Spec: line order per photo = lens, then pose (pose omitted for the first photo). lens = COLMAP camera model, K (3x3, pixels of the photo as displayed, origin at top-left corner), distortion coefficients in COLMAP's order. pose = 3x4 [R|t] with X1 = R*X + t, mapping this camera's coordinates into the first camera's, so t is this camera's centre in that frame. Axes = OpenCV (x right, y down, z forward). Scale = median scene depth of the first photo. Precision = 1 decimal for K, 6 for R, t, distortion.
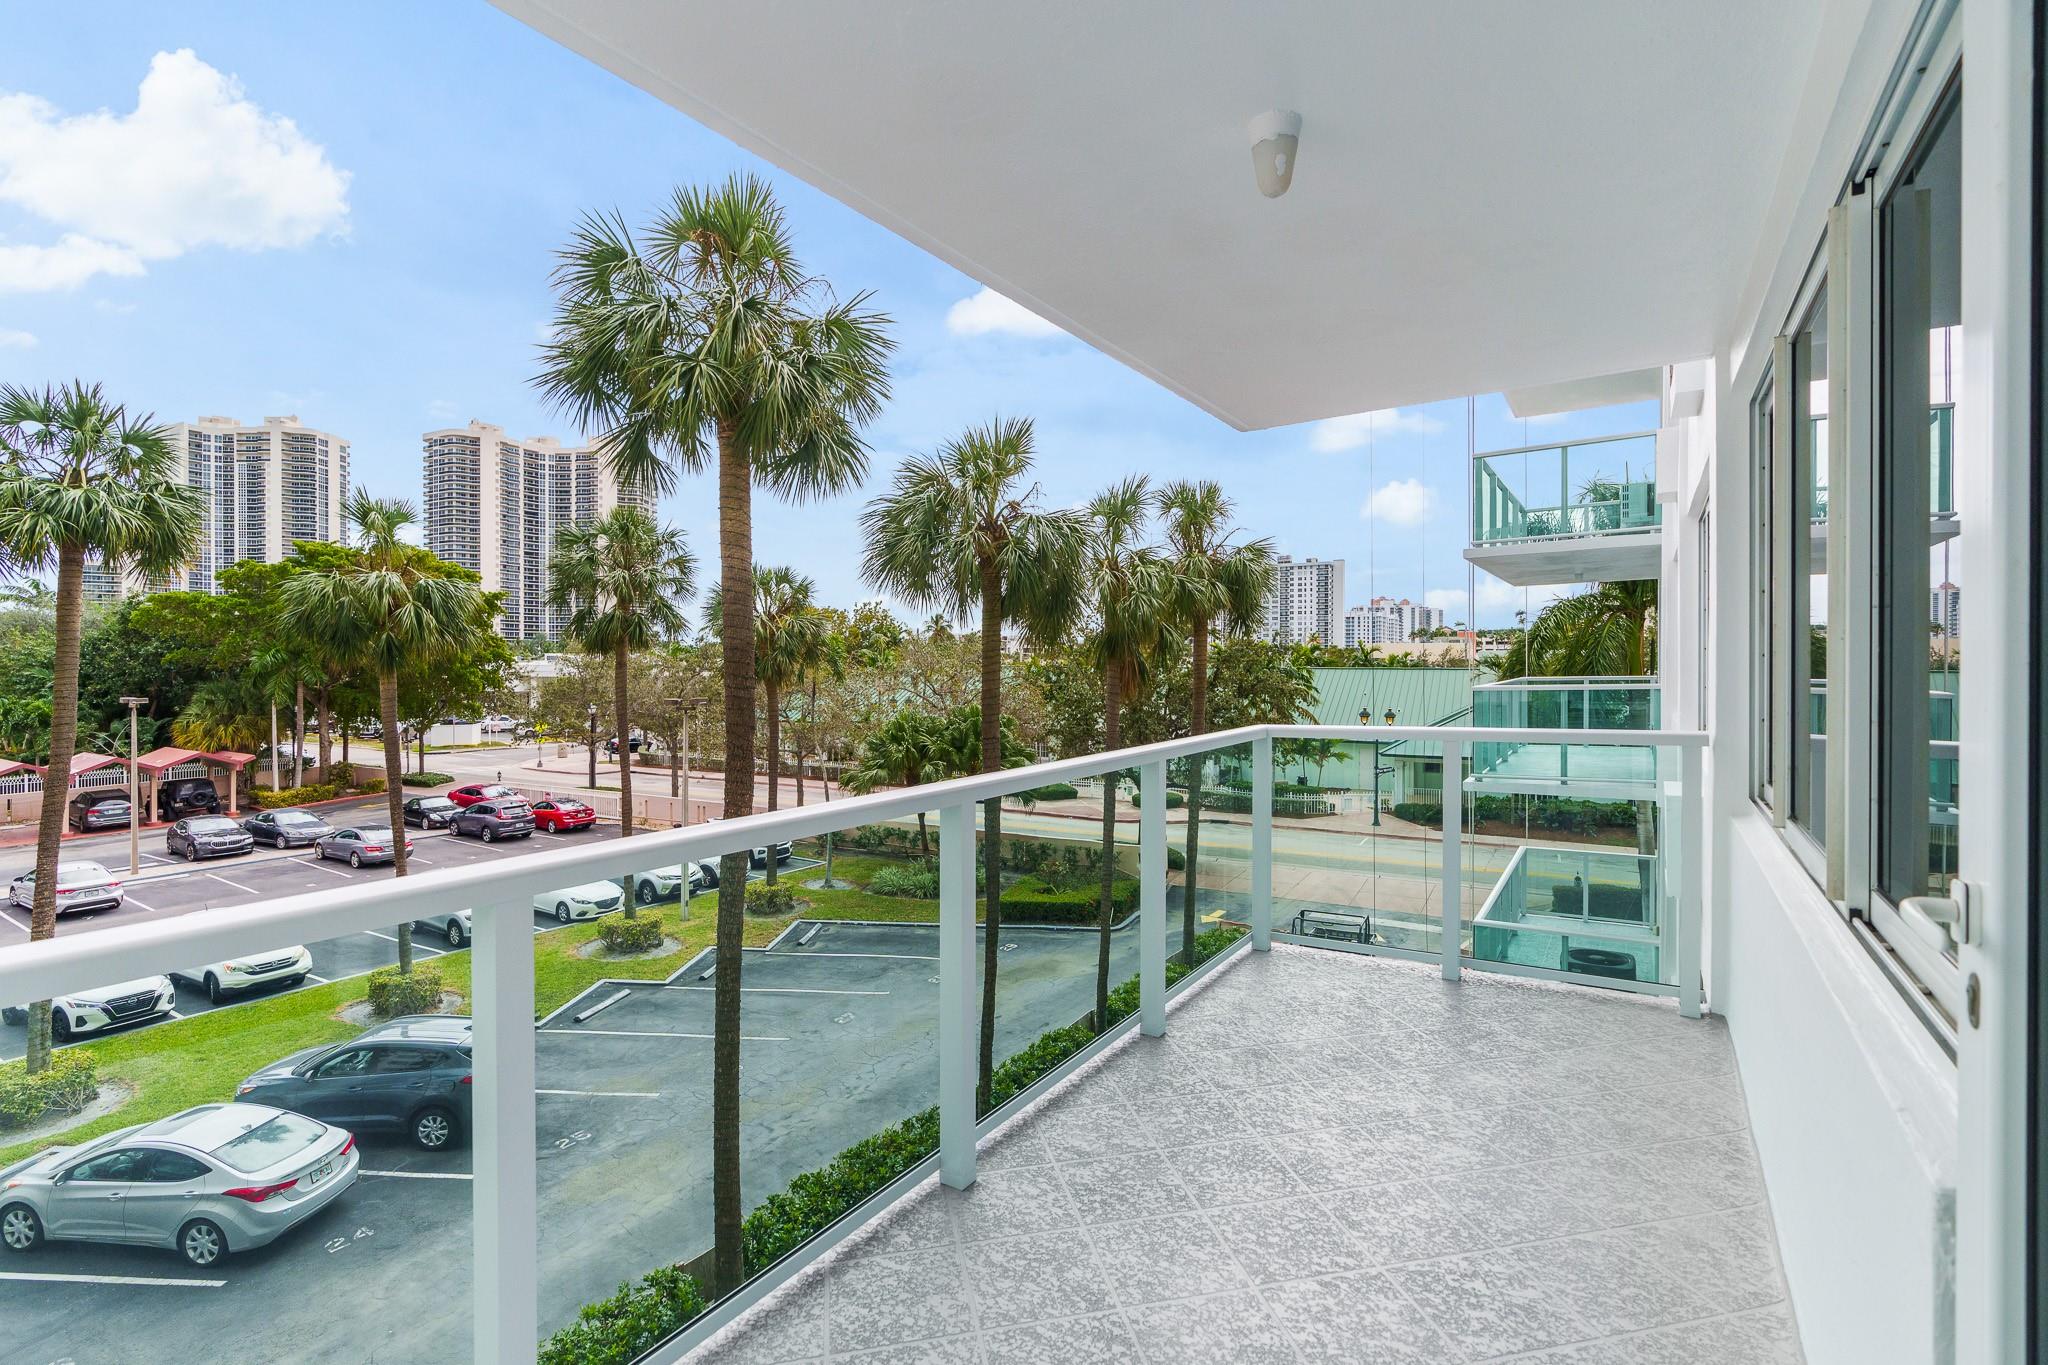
lens RADIAL K [[931.3, 0, 1021.2], [0, 931.3, 663.7], [0, 0, 1]] dist [-0.002060, -0.000087]
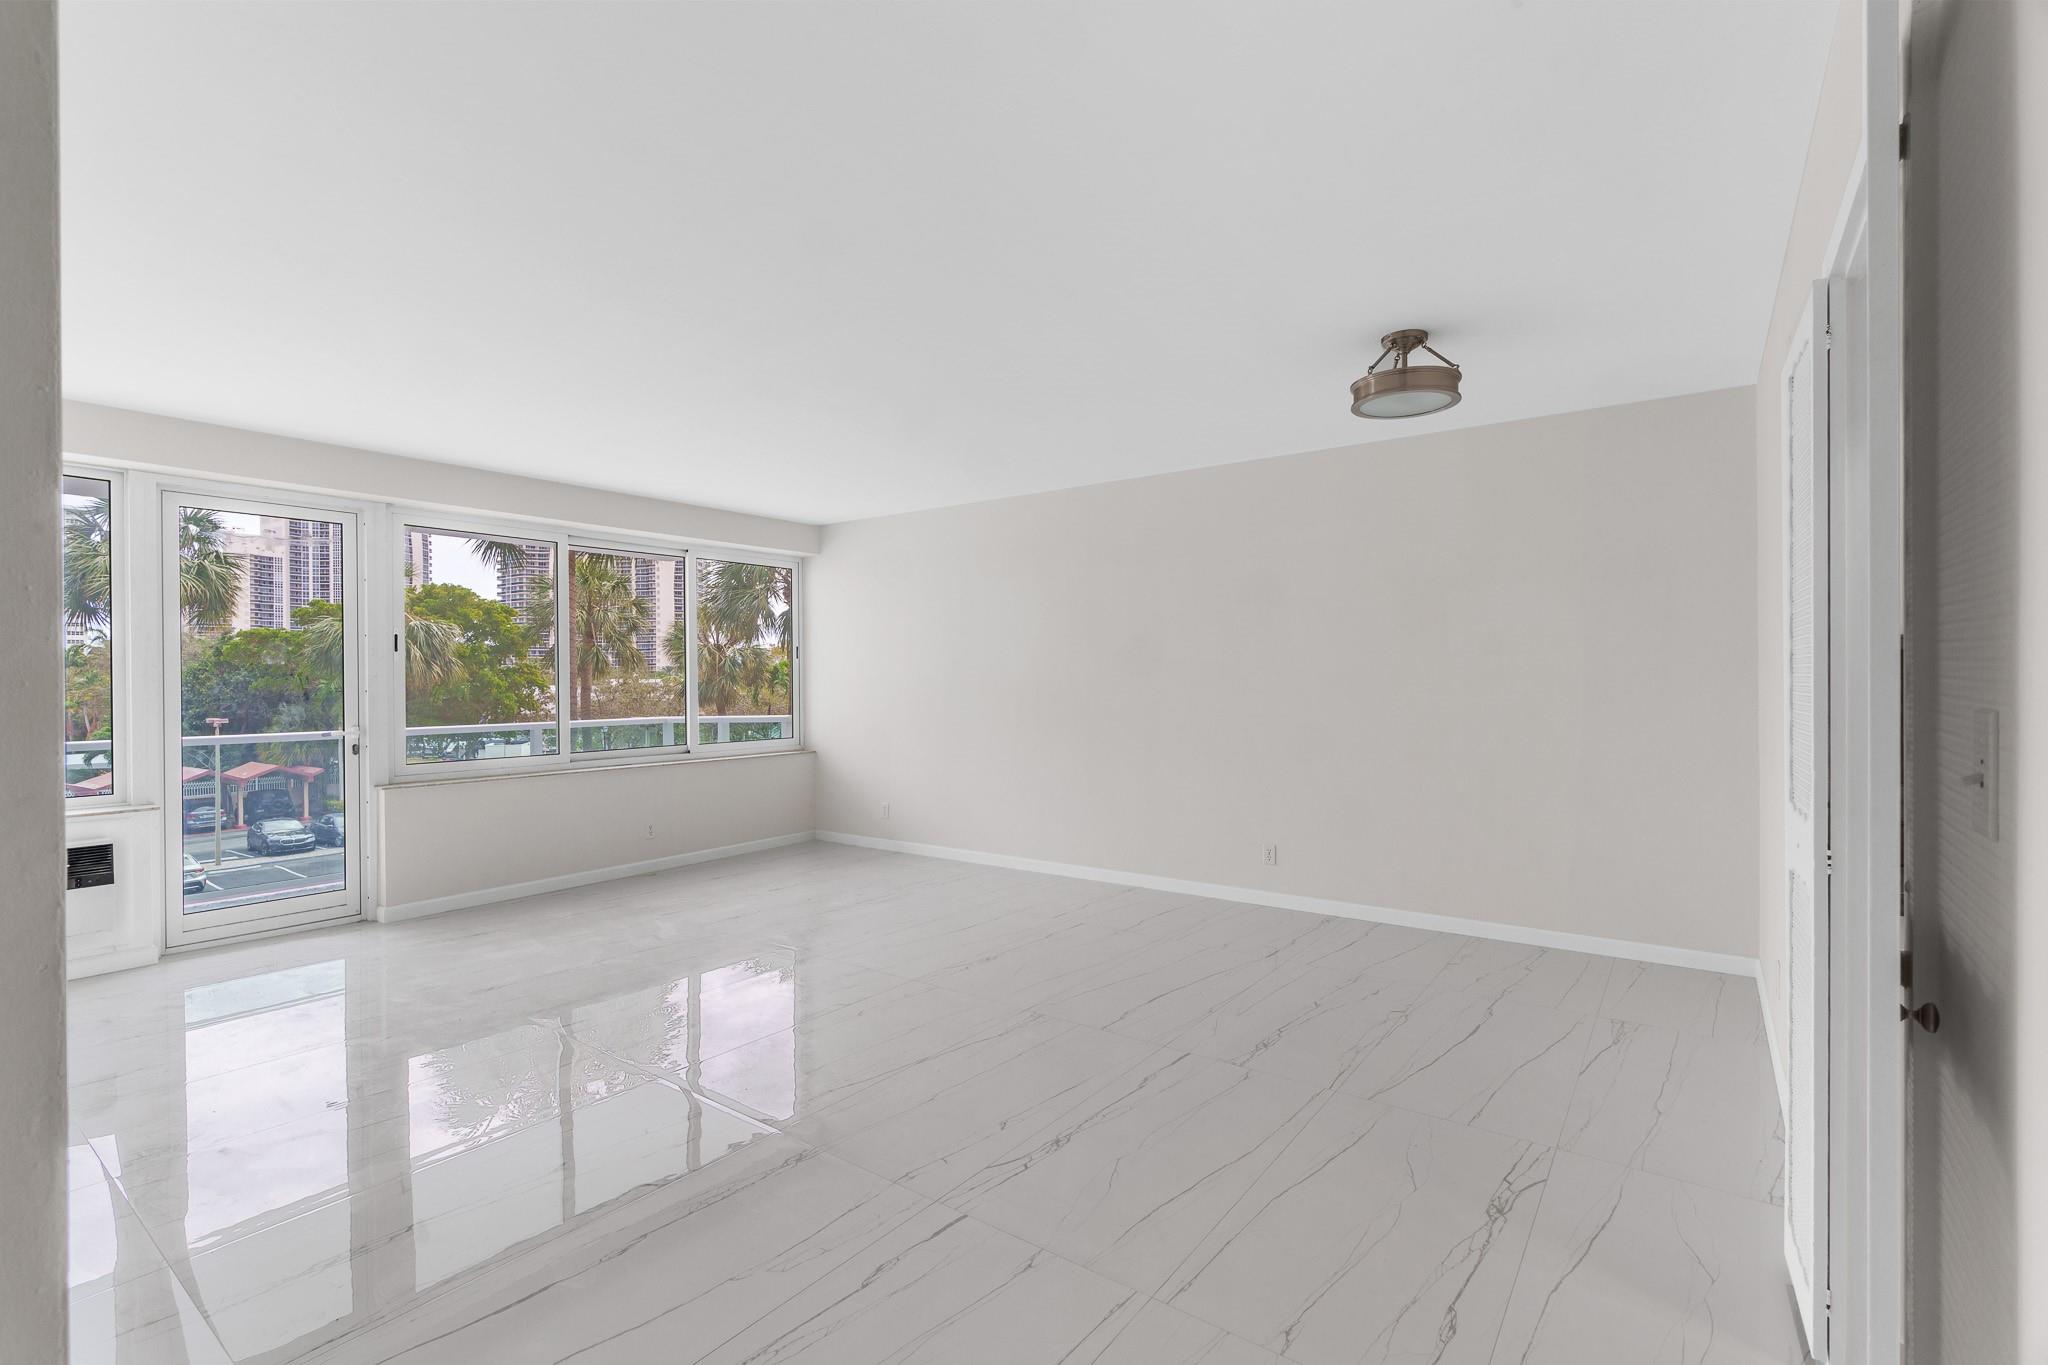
lens RADIAL K [[931.3, 0, 1031.0], [0, 931.3, 684.7], [0, 0, 1]] dist [-0.002060, -0.000087]
pose [[0.997930, -0.005780, -0.064057, 0.153388], [0.005630, 0.999981, -0.002524, 0.001791], [0.064070, 0.002158, 0.997943, -0.117399]]
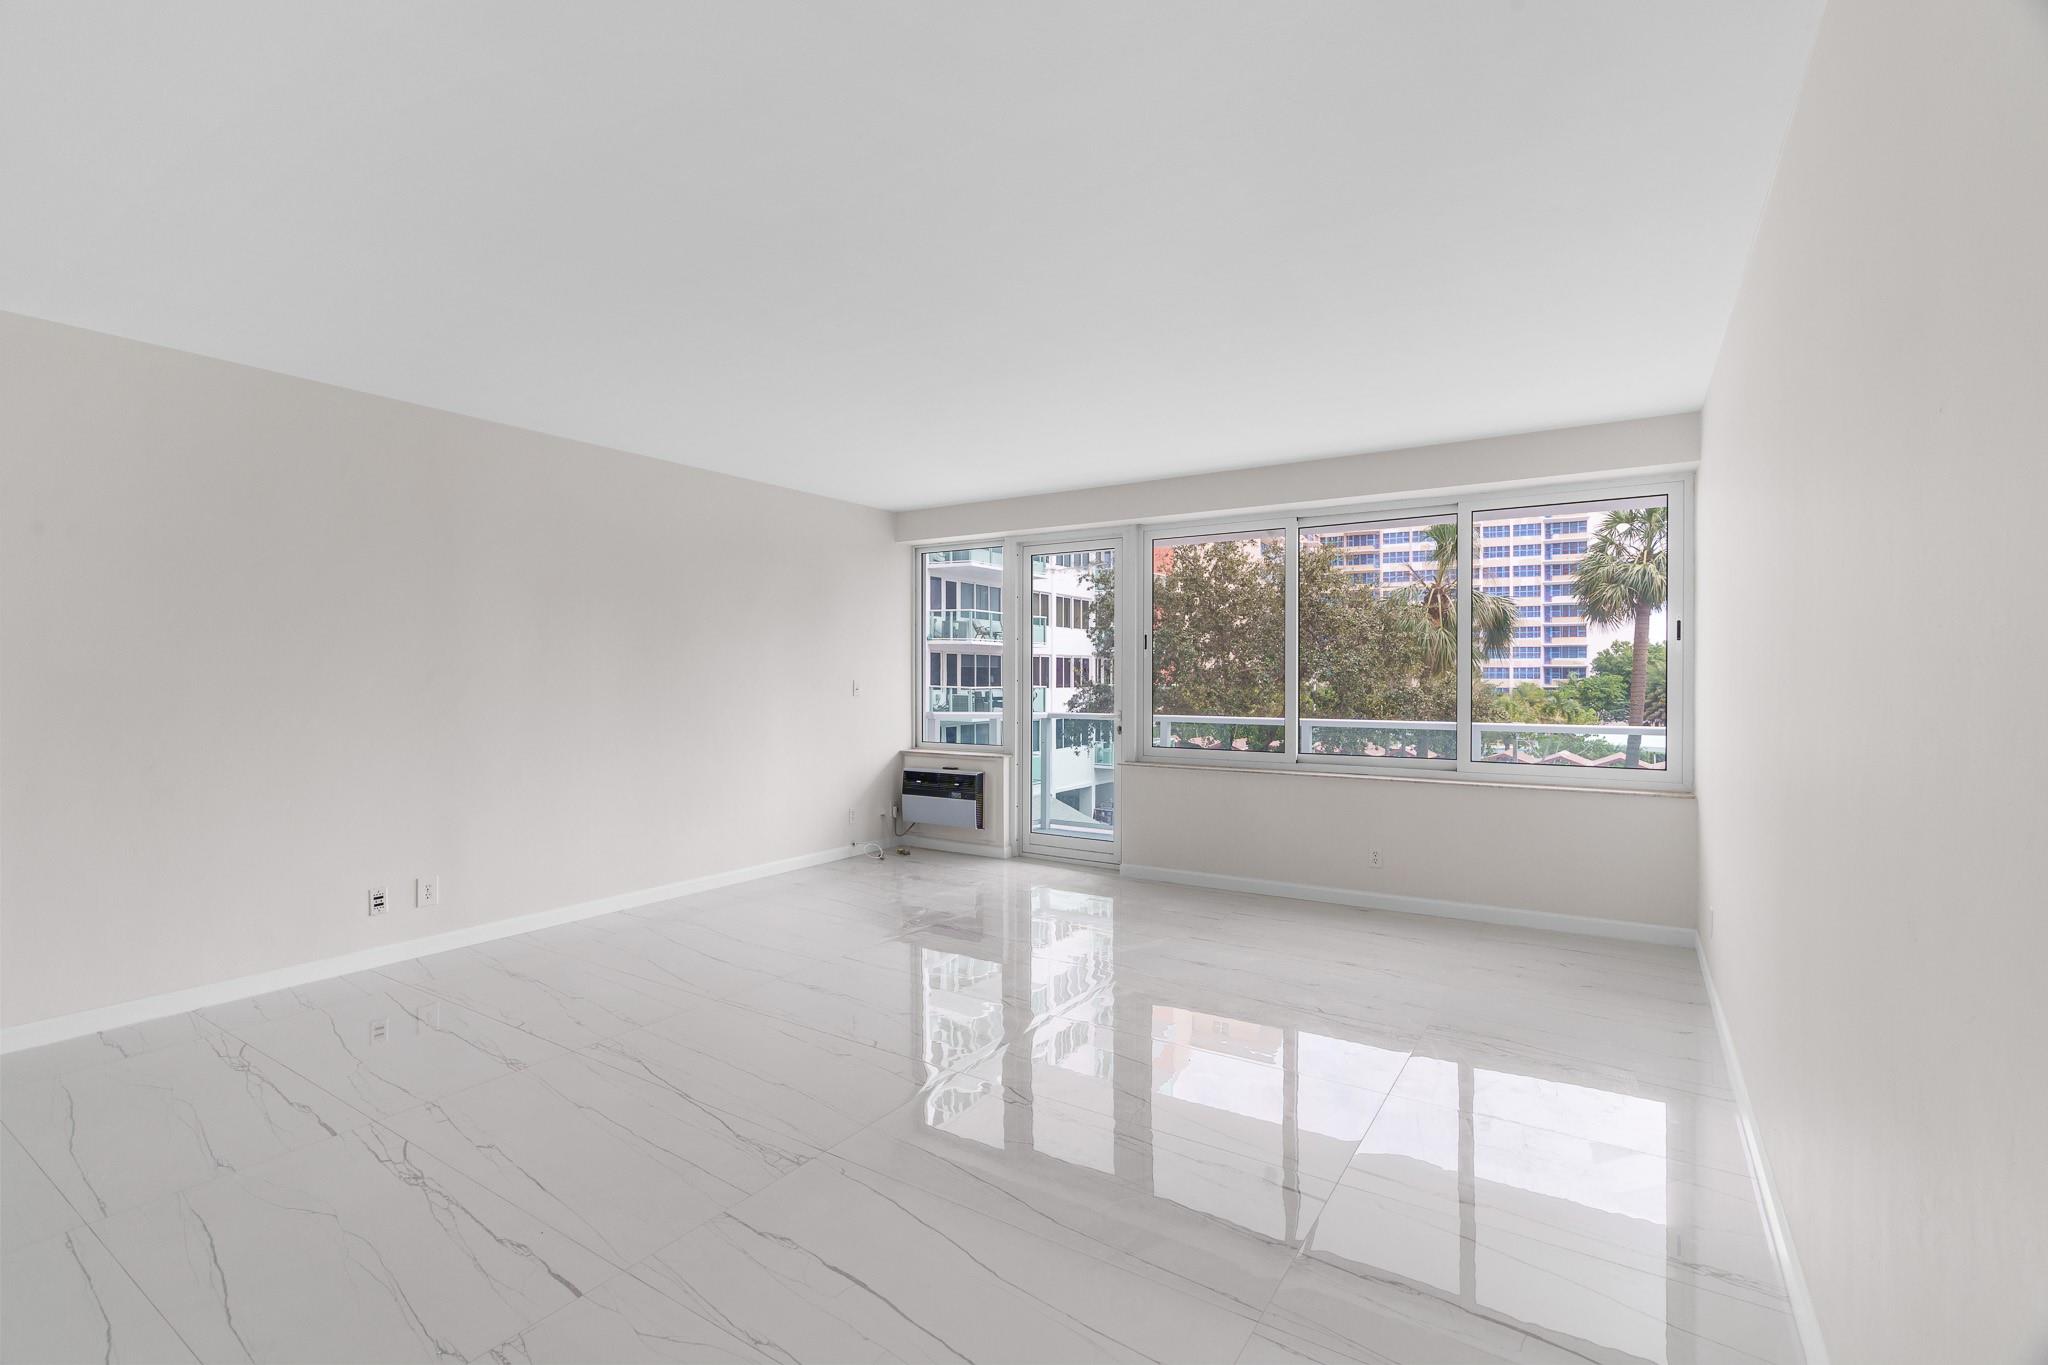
lens RADIAL K [[931.3, 0, 1014.8], [0, 931.3, 685.5], [0, 0, 1]] dist [-0.002060, -0.000087]
pose [[-0.026780, 0.007571, -0.999613, 0.467230], [-0.009708, 0.999922, 0.007834, -0.001865], [0.999594, 0.009914, -0.026705, 0.470911]]
